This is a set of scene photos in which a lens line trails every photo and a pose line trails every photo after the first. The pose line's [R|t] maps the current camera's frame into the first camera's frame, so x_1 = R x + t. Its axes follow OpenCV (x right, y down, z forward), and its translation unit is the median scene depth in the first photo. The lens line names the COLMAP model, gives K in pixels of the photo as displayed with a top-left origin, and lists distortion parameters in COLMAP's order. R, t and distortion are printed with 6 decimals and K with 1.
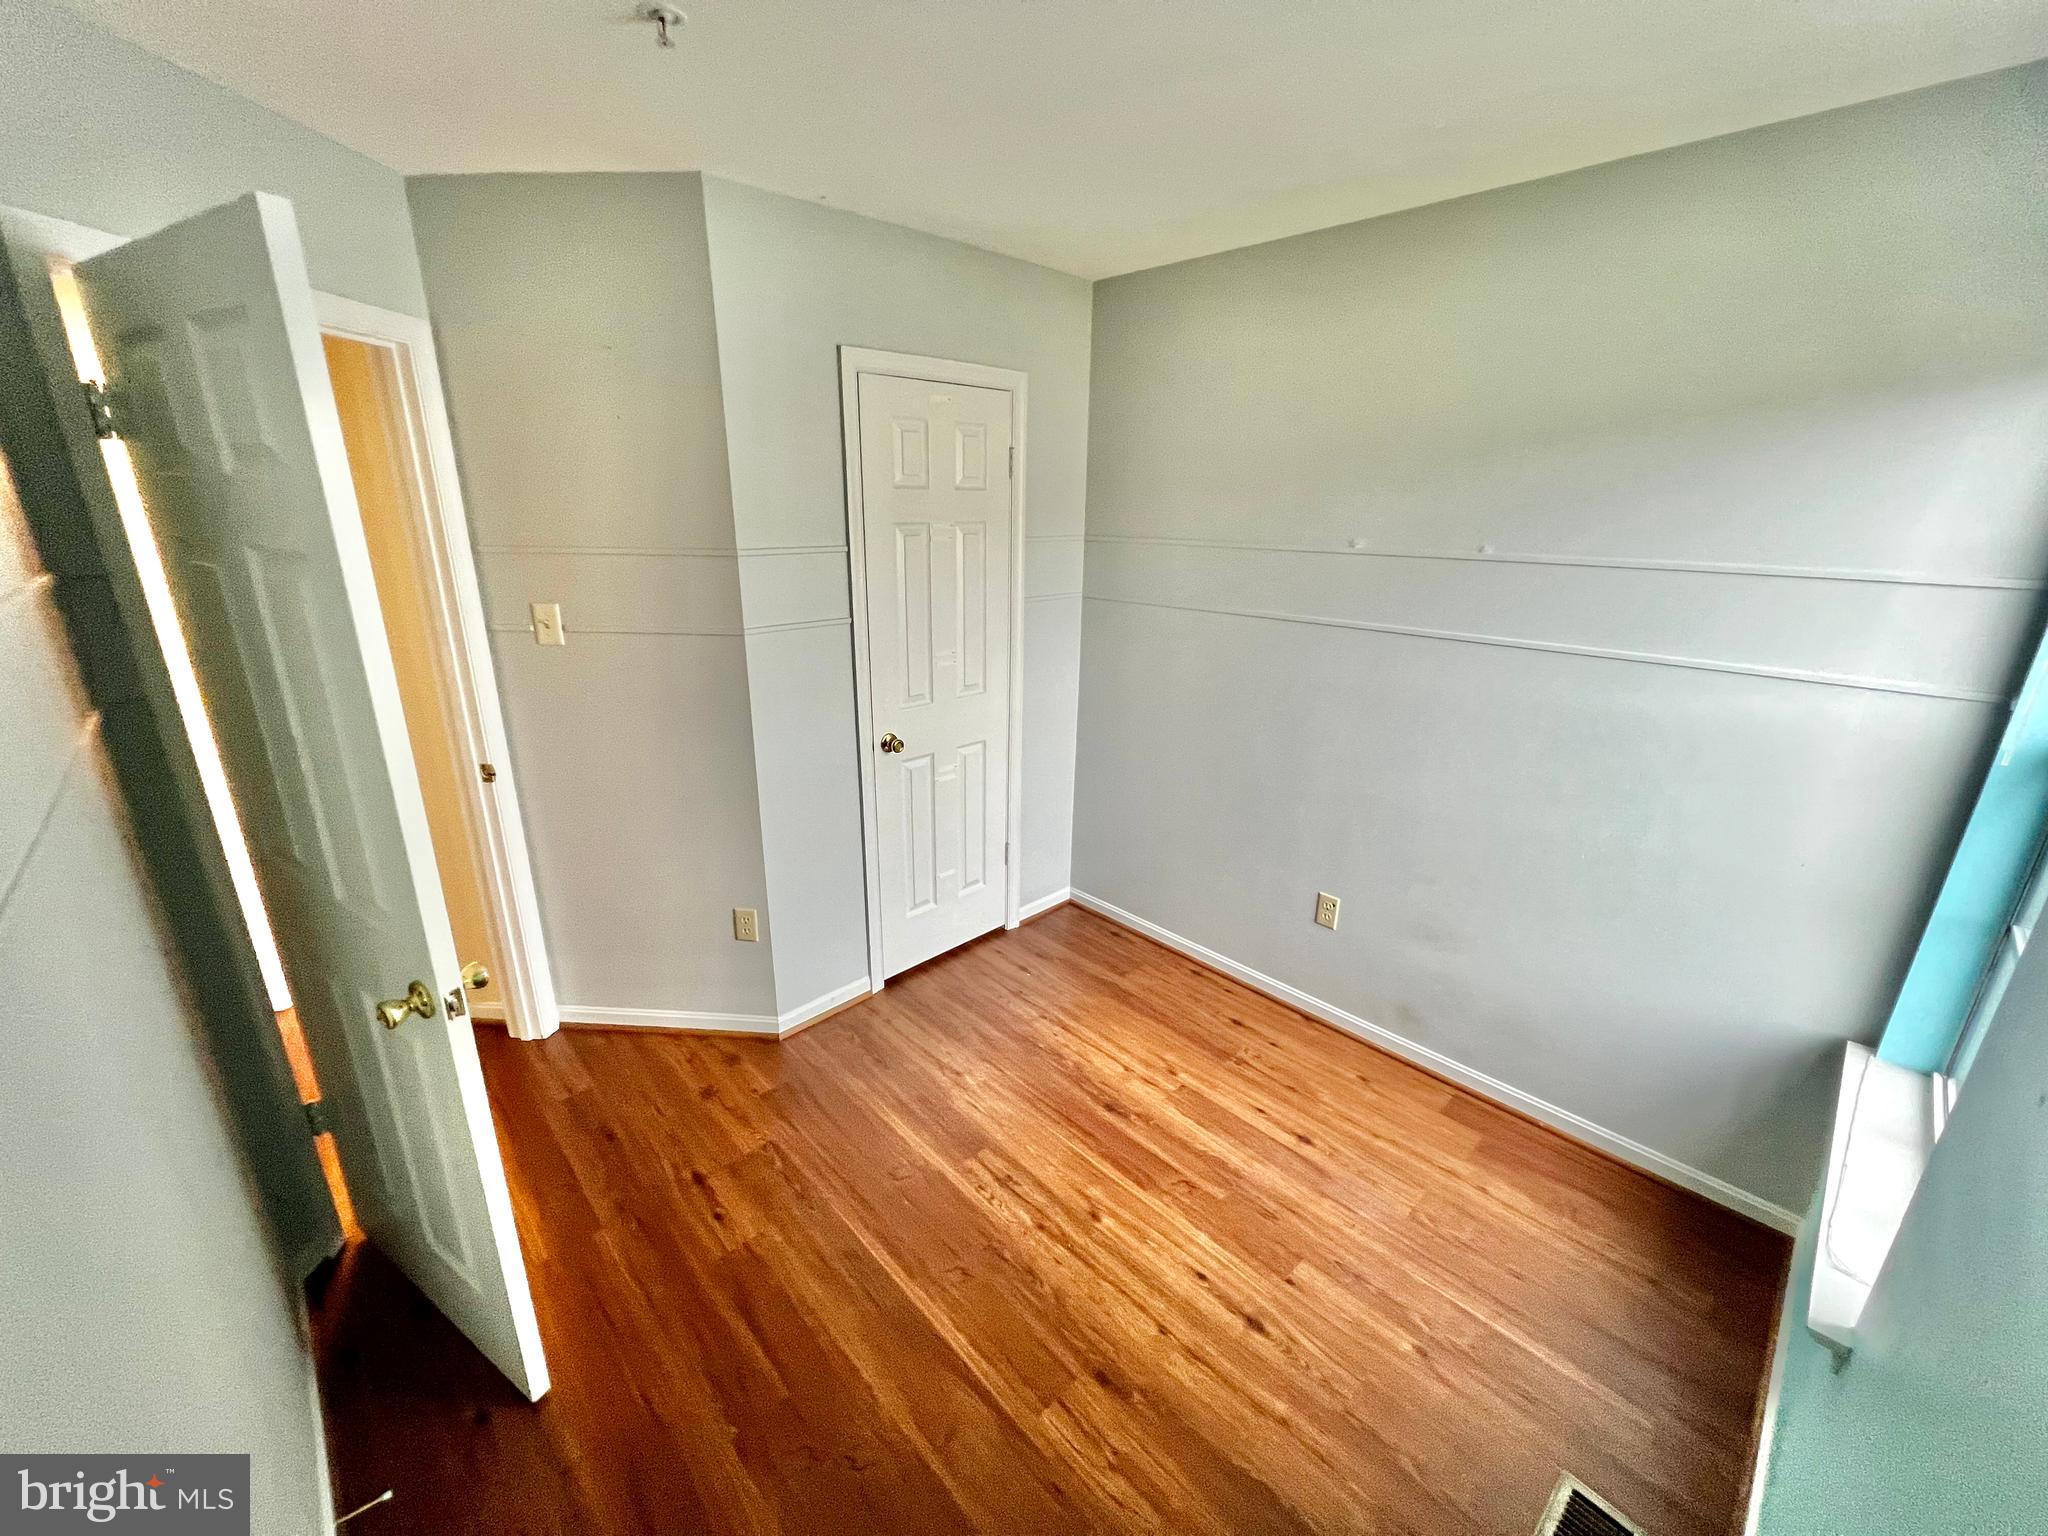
lens RADIAL K [[818.7, 0, 1020.6], [0, 818.7, 761.3], [0, 0, 1]] dist [0.002614, 0.000372]
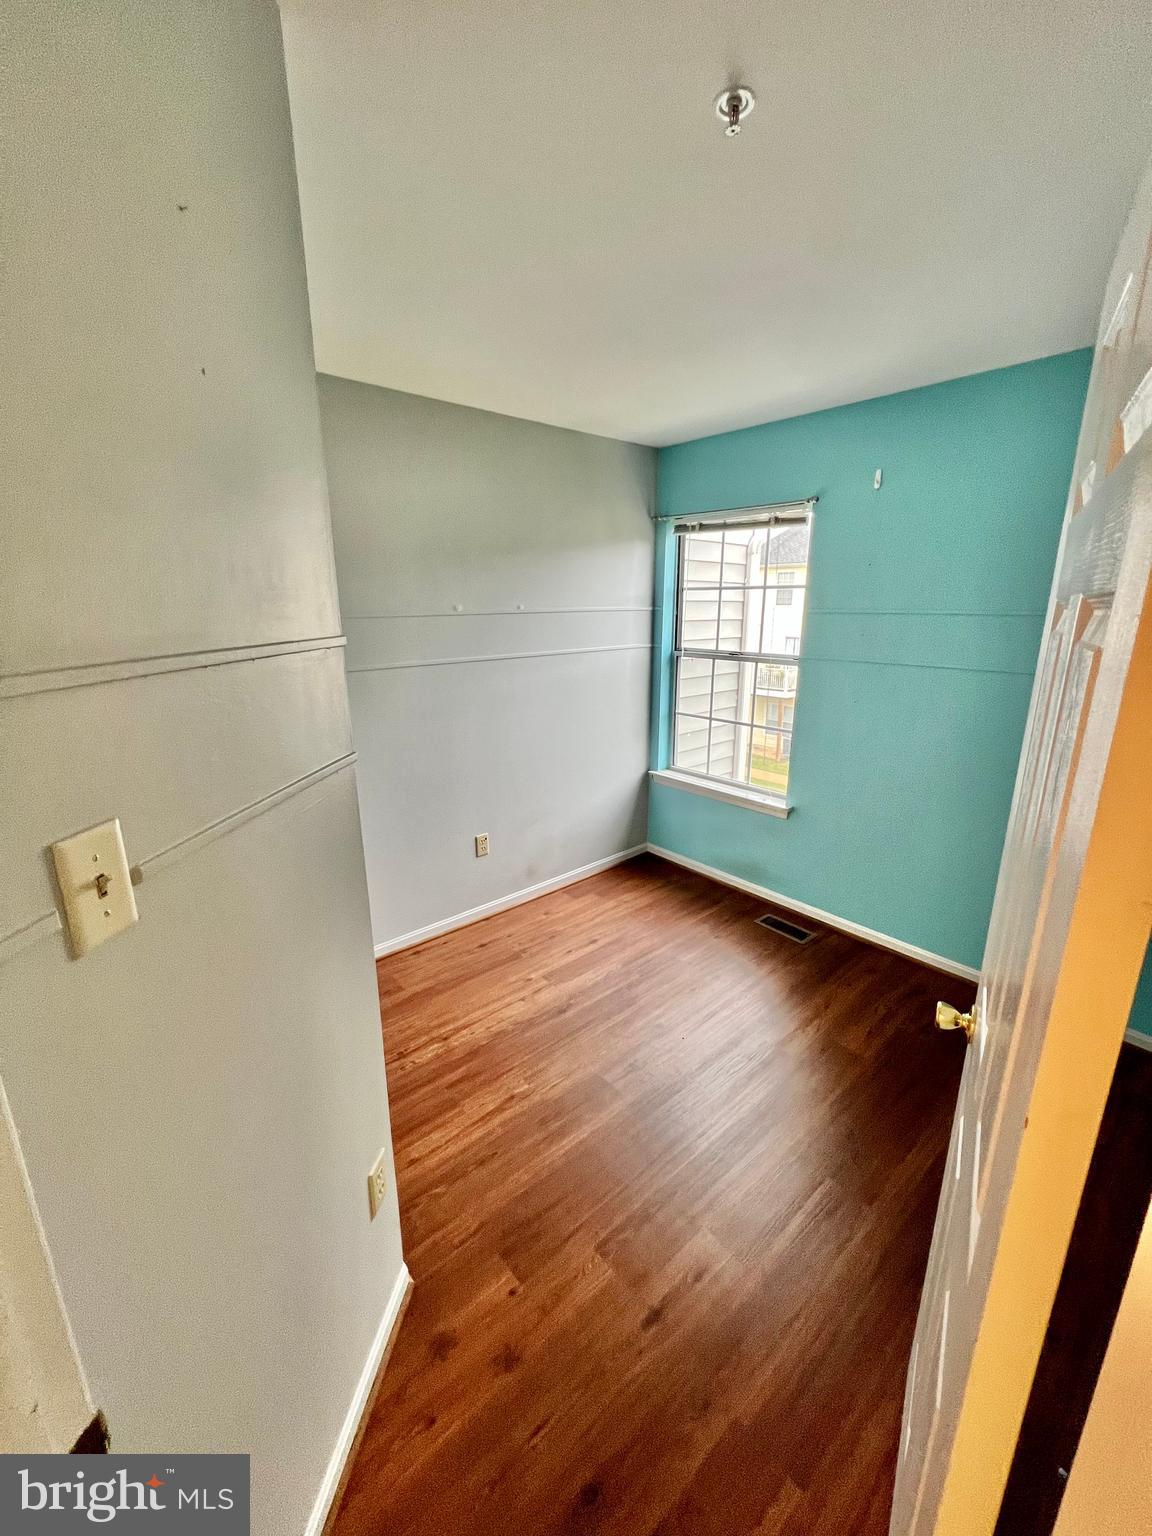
lens RADIAL K [[614.1, 0, 573.0], [0, 614.1, 769.1], [0, 0, 1]] dist [0.002614, 0.000372]
pose [[0.046401, -0.277724, 0.959540, -0.763472], [0.312243, 0.916474, 0.250160, -0.205625], [-0.948868, 0.288002, 0.129242, 0.717391]]
